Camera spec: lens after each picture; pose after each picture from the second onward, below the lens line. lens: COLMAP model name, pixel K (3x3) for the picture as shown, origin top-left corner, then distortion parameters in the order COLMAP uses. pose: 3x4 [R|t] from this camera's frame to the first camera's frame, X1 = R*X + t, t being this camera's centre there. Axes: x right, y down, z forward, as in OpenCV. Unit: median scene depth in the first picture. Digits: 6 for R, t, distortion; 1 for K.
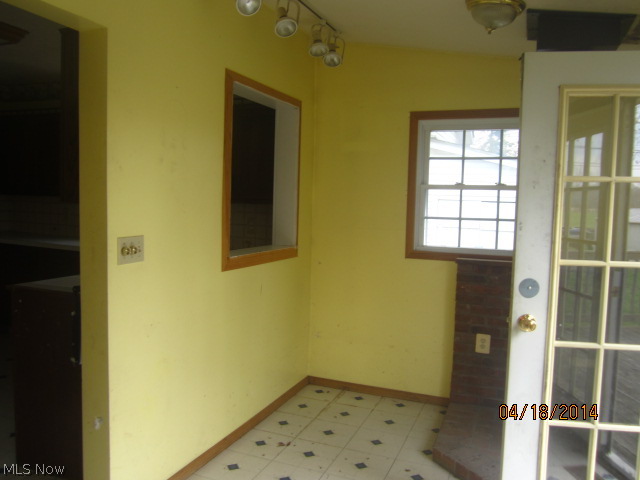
lens RADIAL K [[525.3, 0, 319.1], [0, 525.3, 244.1], [0, 0, 1]] dist [-0.044035, 0.016833]
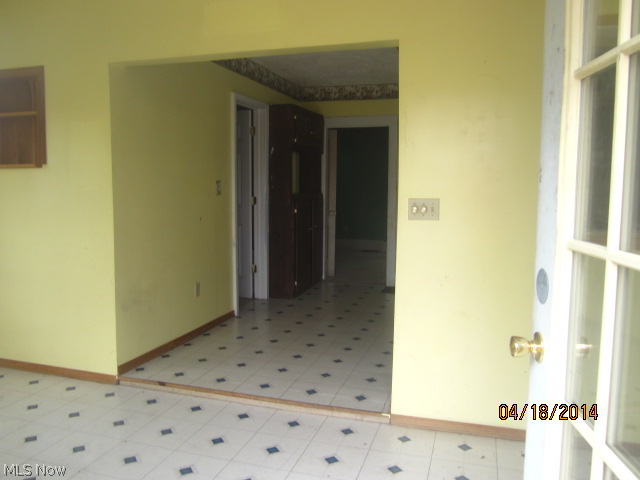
lens RADIAL K [[525.3, 0, 319.7], [0, 525.3, 240.1], [0, 0, 1]] dist [-0.044035, 0.016833]
pose [[0.086141, 0.073801, -0.993546, 0.749931], [-0.081200, 0.994455, 0.066828, 0.017607], [0.992968, 0.074919, 0.091656, 0.566529]]
